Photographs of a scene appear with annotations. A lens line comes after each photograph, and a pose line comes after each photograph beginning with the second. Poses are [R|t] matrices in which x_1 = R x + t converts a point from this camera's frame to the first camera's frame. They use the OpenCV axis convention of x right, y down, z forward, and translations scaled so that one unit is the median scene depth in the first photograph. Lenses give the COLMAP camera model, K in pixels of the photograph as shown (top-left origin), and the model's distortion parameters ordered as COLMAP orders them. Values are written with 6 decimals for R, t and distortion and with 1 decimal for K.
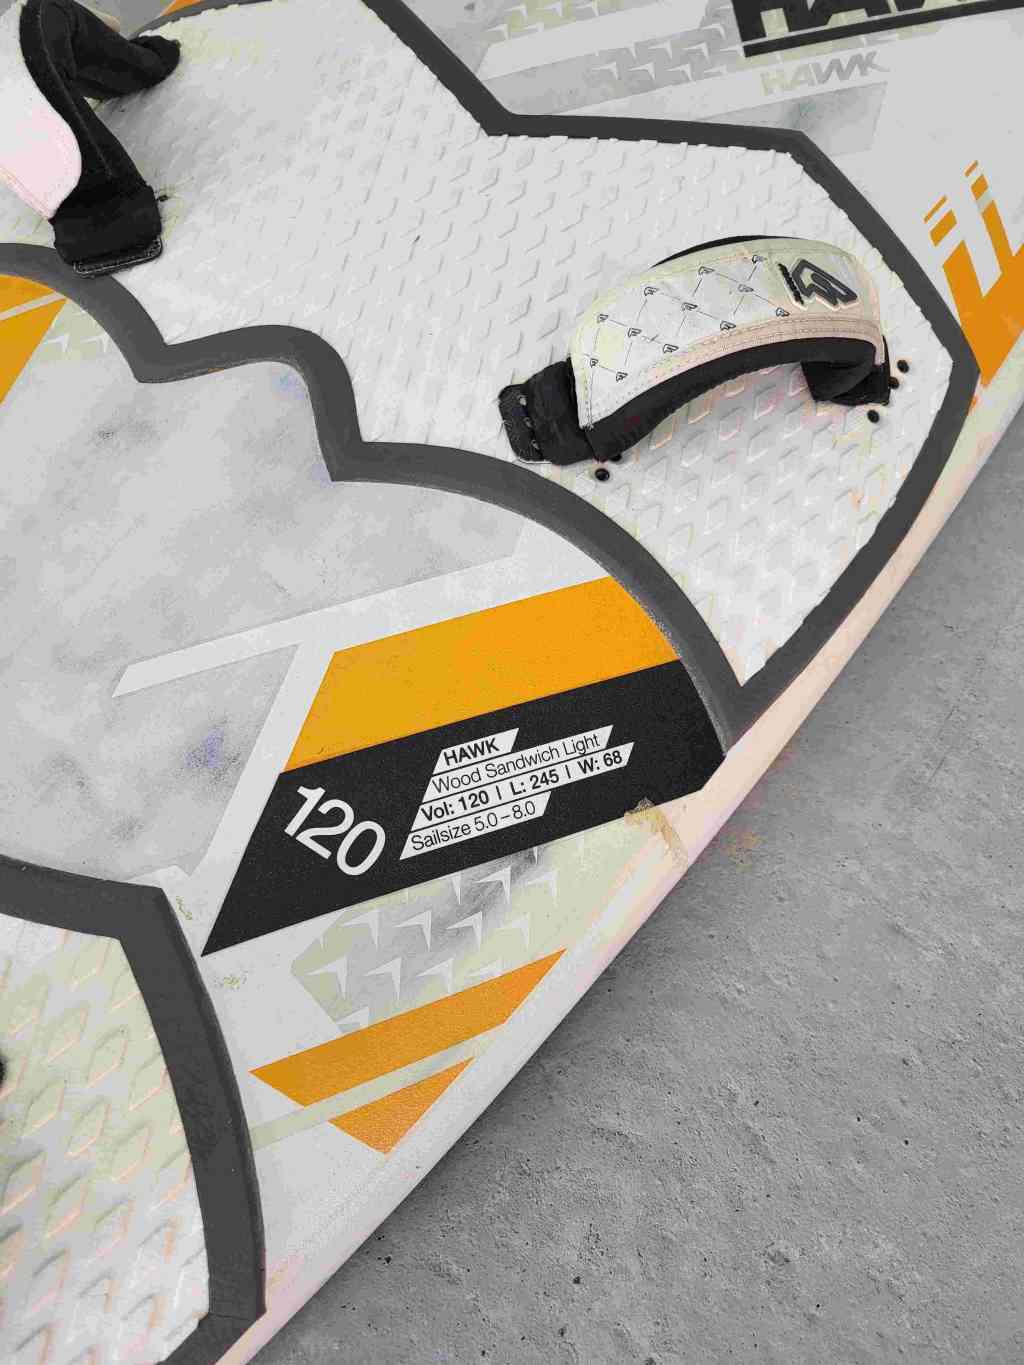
lens RADIAL K [[1049.7, 0, 529.3], [0, 1049.7, 677.5], [0, 0, 1]] dist [0.029282, -0.008541]
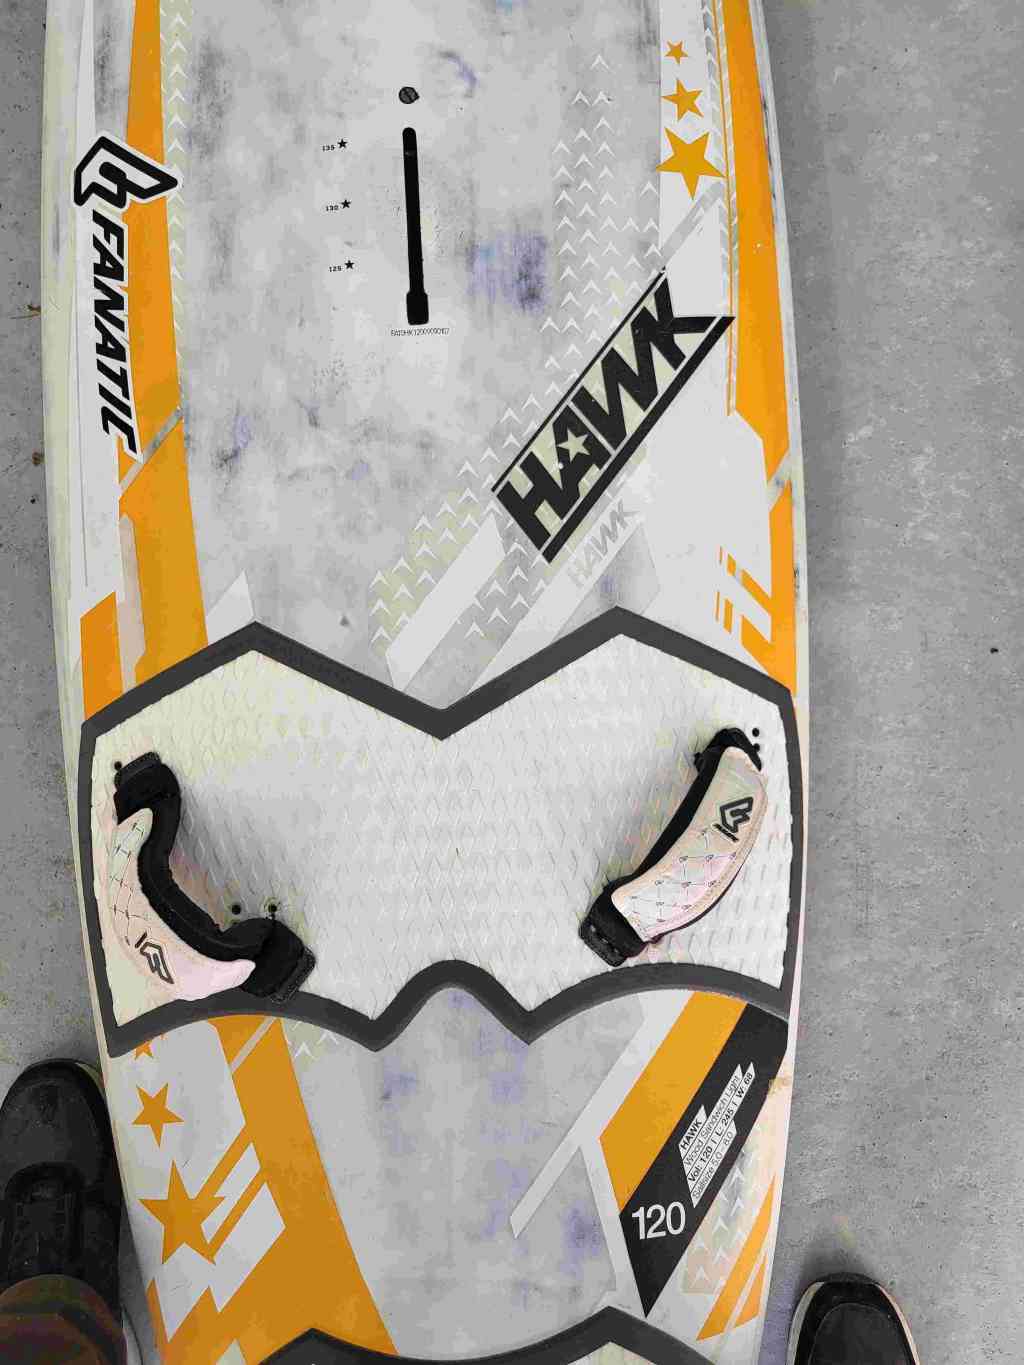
lens RADIAL K [[1047.2, 0, 519.0], [0, 1047.2, 690.0], [0, 0, 1]] dist [0.049269, -0.024763]
pose [[0.836450, -0.538982, 0.099249, -0.068477], [0.472785, 0.801245, 0.366716, -1.288959], [-0.277176, -0.259816, 0.925024, -0.379865]]
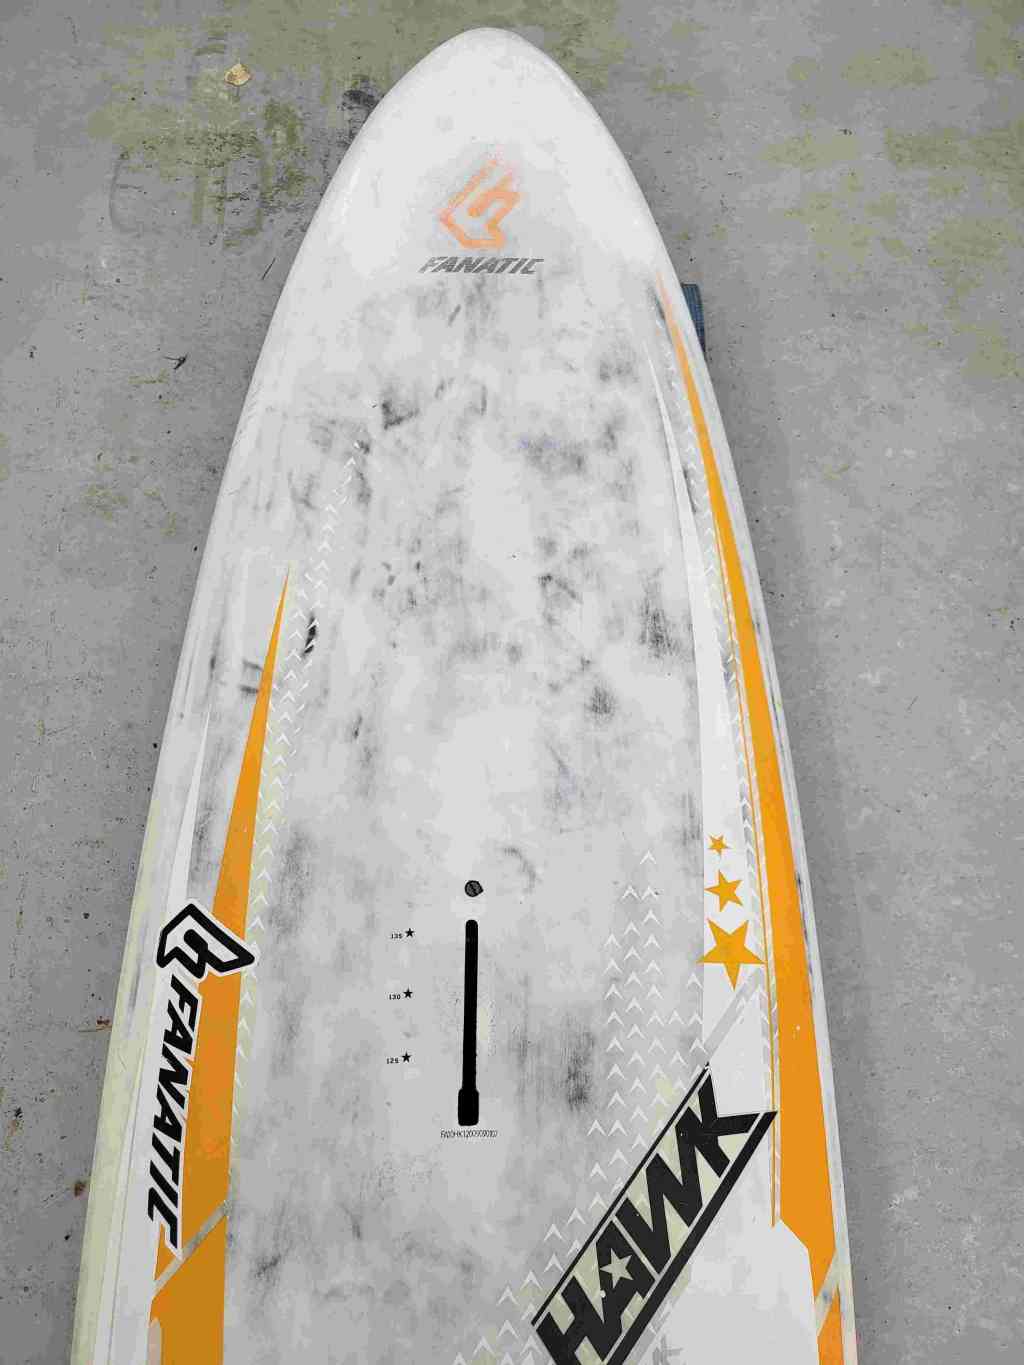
lens RADIAL K [[1054.0, 0, 525.7], [0, 1054.0, 682.5], [0, 0, 1]] dist [0.039699, -0.008624]
pose [[0.864106, -0.452942, 0.219462, 0.342602], [0.434955, 0.891422, 0.127201, -2.113233], [-0.253248, -0.014459, 0.967293, -0.317373]]
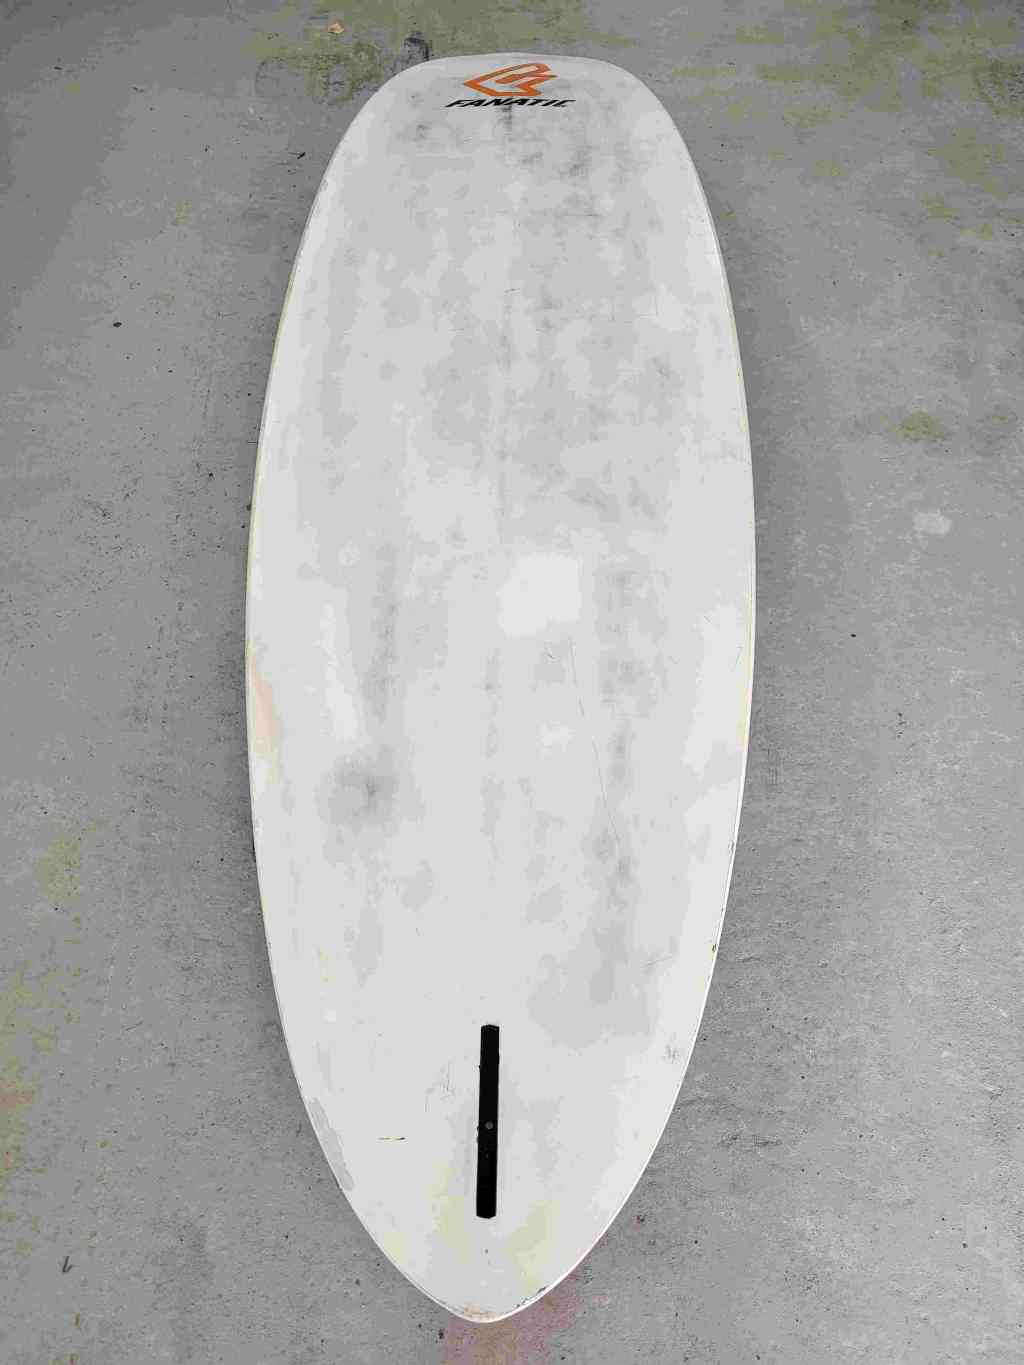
lens RADIAL K [[1065.7, 0, 529.1], [0, 1065.7, 685.2], [0, 0, 1]] dist [0.065165, -0.052114]
pose [[0.860904, -0.395329, 0.320249, -0.965362], [0.431959, 0.900531, -0.049552, -0.266952], [-0.268805, 0.180994, 0.946037, -1.448983]]
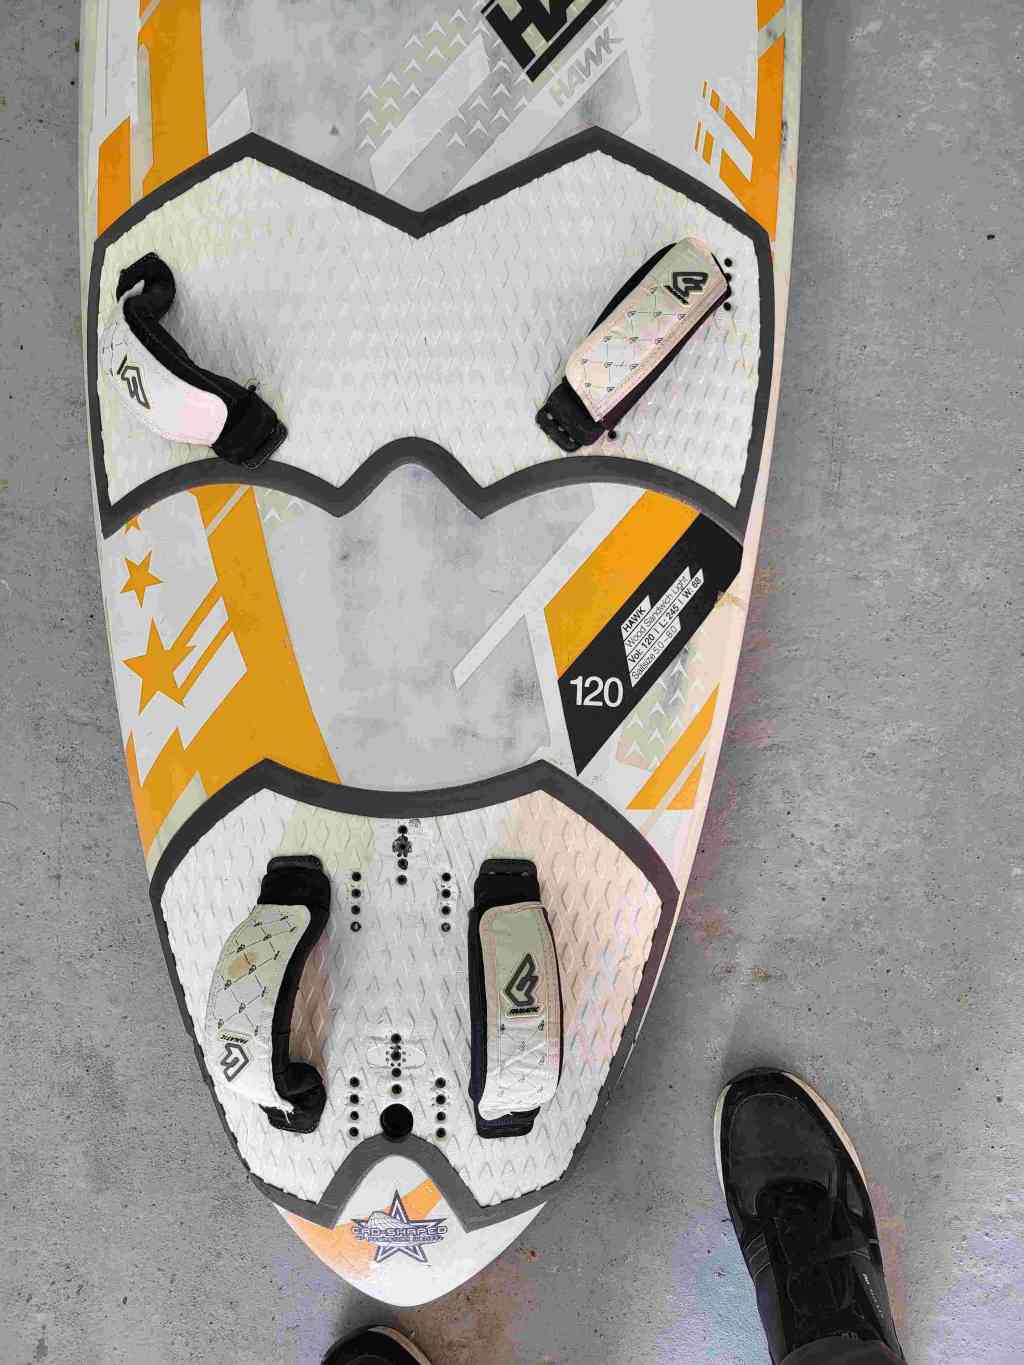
lens RADIAL K [[1047.2, 0, 519.0], [0, 1047.2, 690.0], [0, 0, 1]] dist [0.049269, -0.024763]
pose [[0.869657, -0.493059, 0.024278, -0.327301], [0.461104, 0.828890, 0.316741, -0.490561], [-0.176296, -0.264261, 0.948201, -0.737466]]
